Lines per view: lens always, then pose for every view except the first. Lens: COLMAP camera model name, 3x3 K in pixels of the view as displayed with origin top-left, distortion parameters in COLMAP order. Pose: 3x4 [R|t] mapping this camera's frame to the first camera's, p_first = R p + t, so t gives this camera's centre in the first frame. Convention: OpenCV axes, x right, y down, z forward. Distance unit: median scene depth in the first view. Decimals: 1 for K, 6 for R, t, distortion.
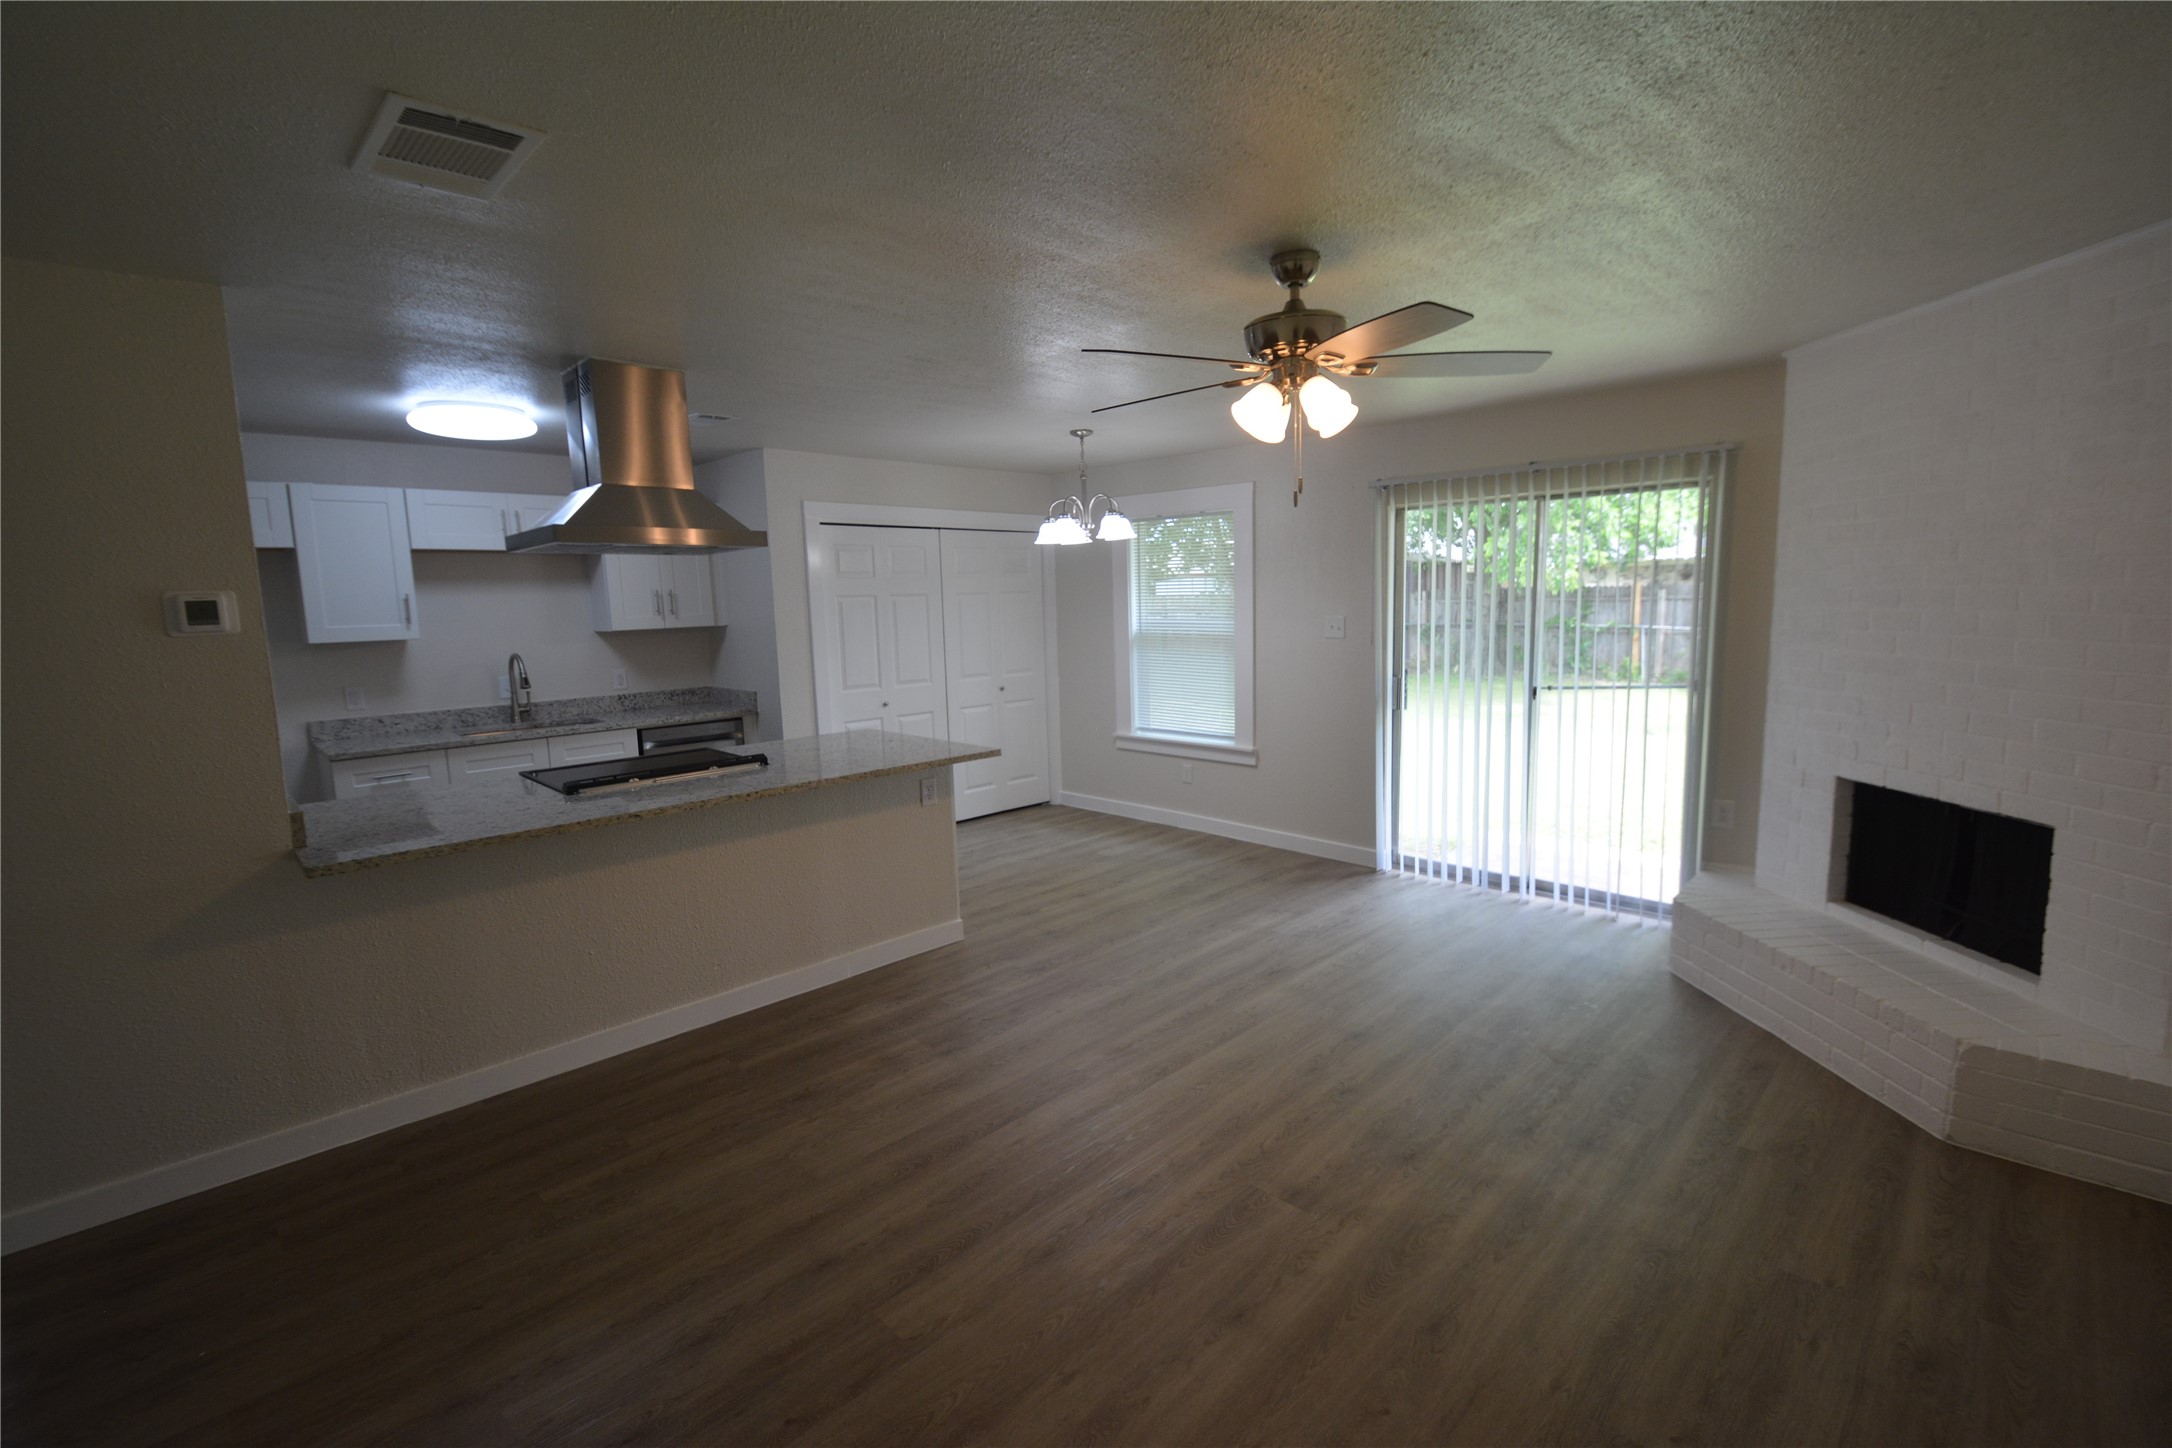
lens RADIAL K [[957.6, 0, 1095.8], [0, 957.6, 732.6], [0, 0, 1]] dist [-0.000769, -0.000588]
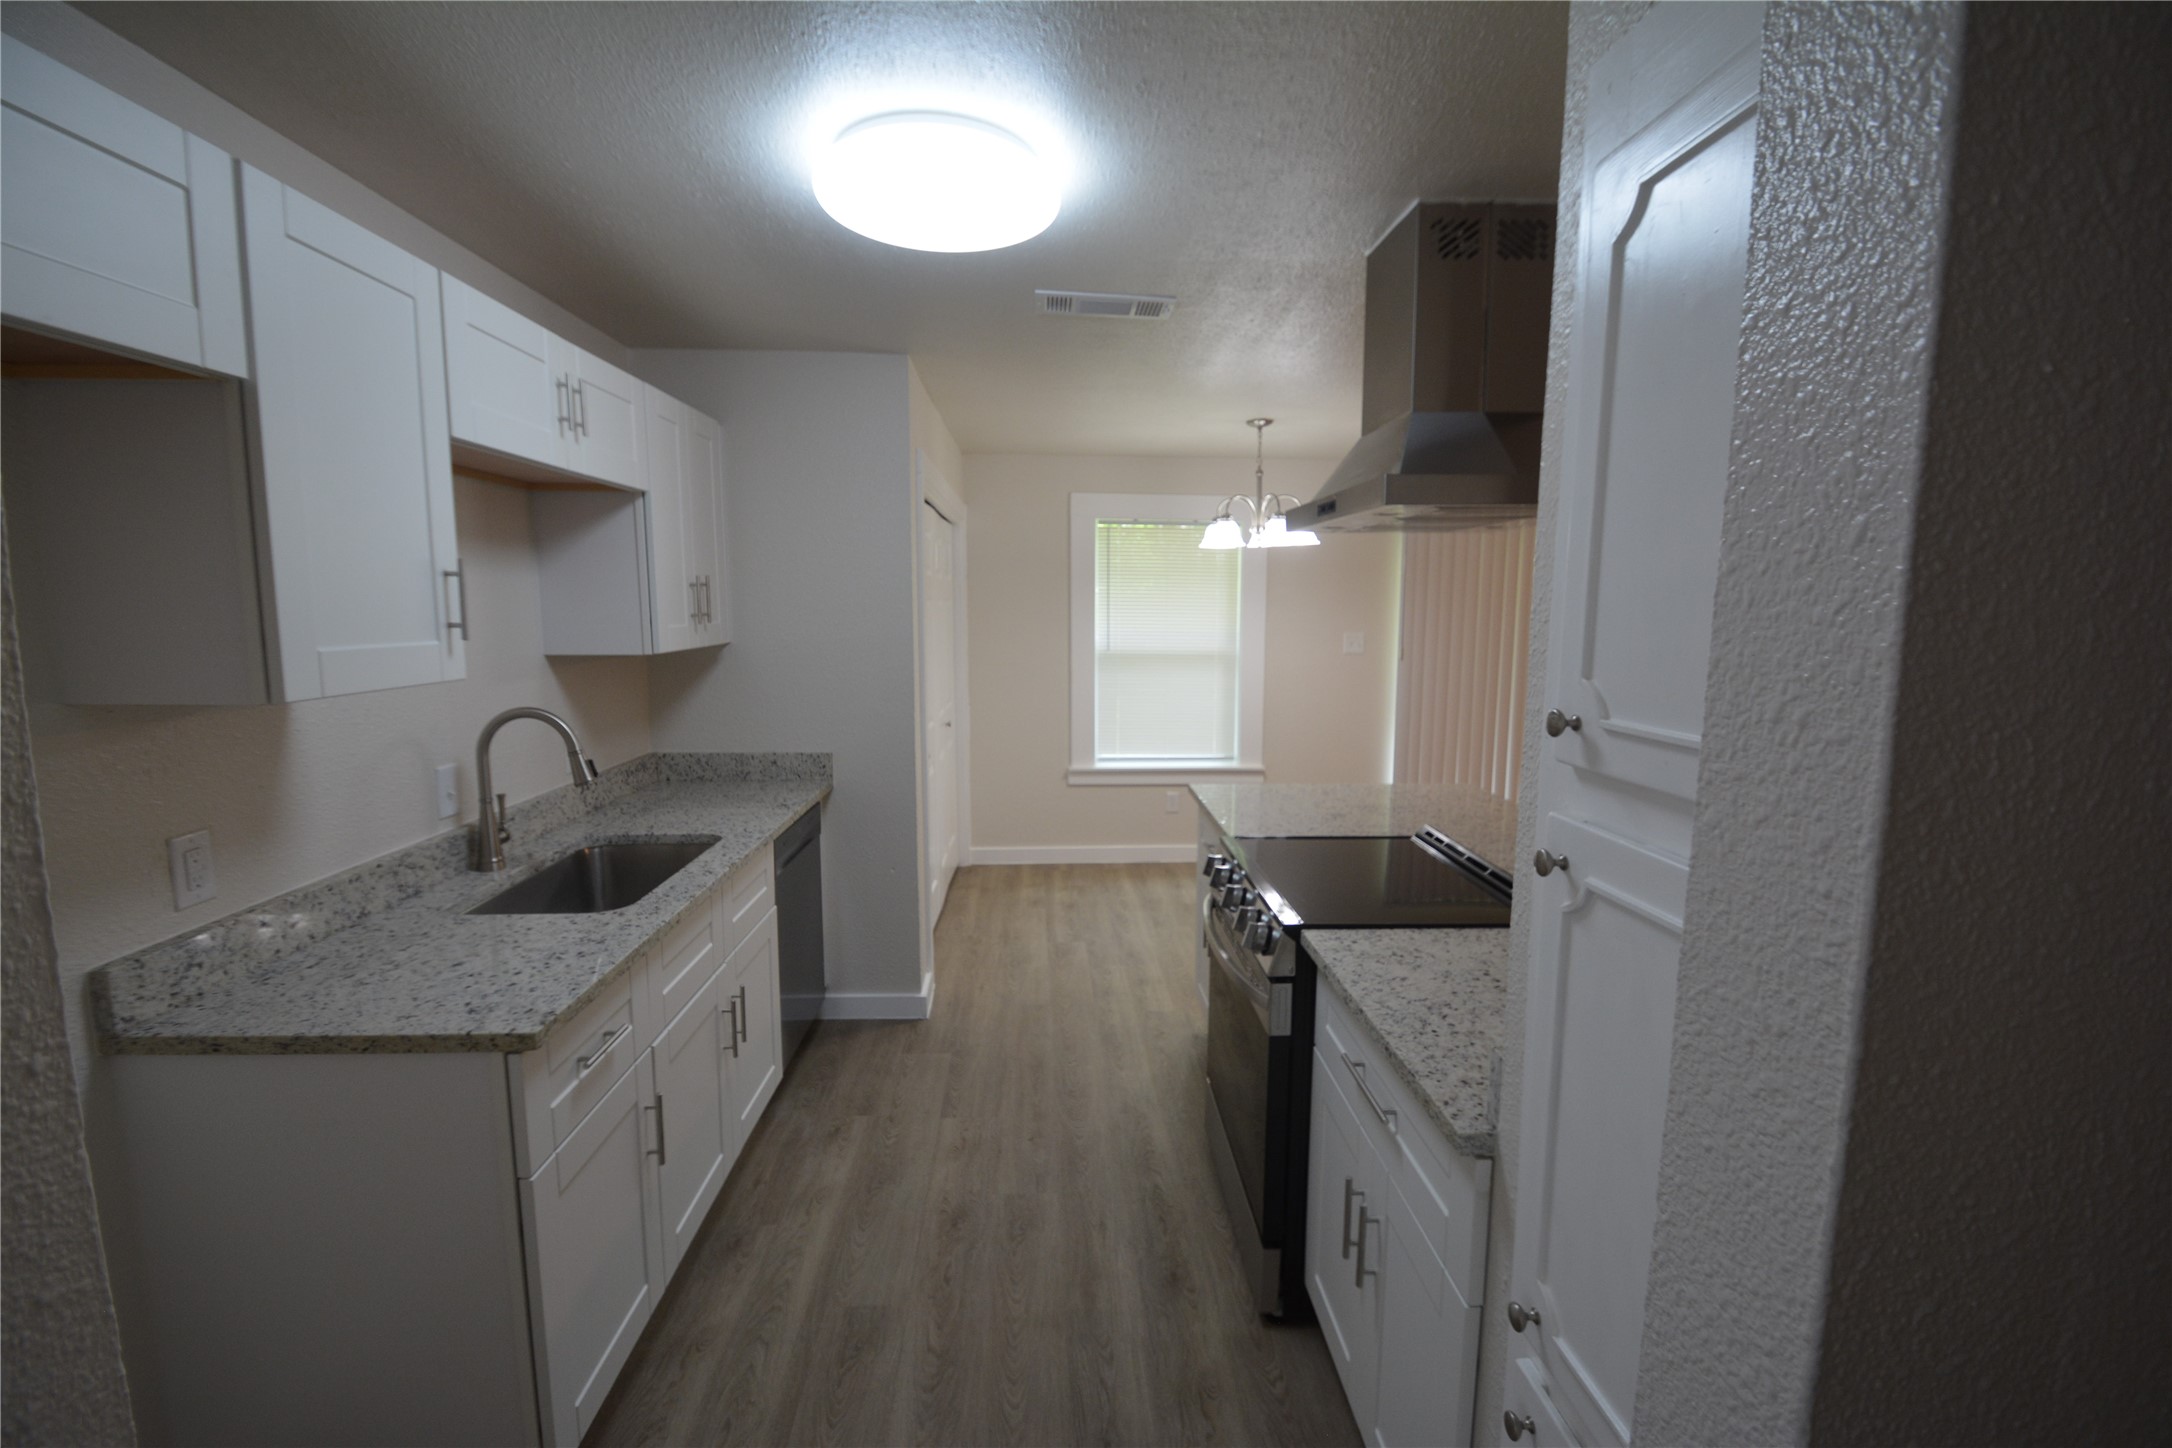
lens RADIAL K [[957.6, 0, 1095.8], [0, 957.6, 732.6], [0, 0, 1]] dist [-0.000769, -0.000588]
pose [[0.660750, -0.070670, 0.747272, -0.683558], [0.081966, 0.996398, 0.021755, -0.053557], [-0.746117, 0.046876, 0.664162, 0.470391]]
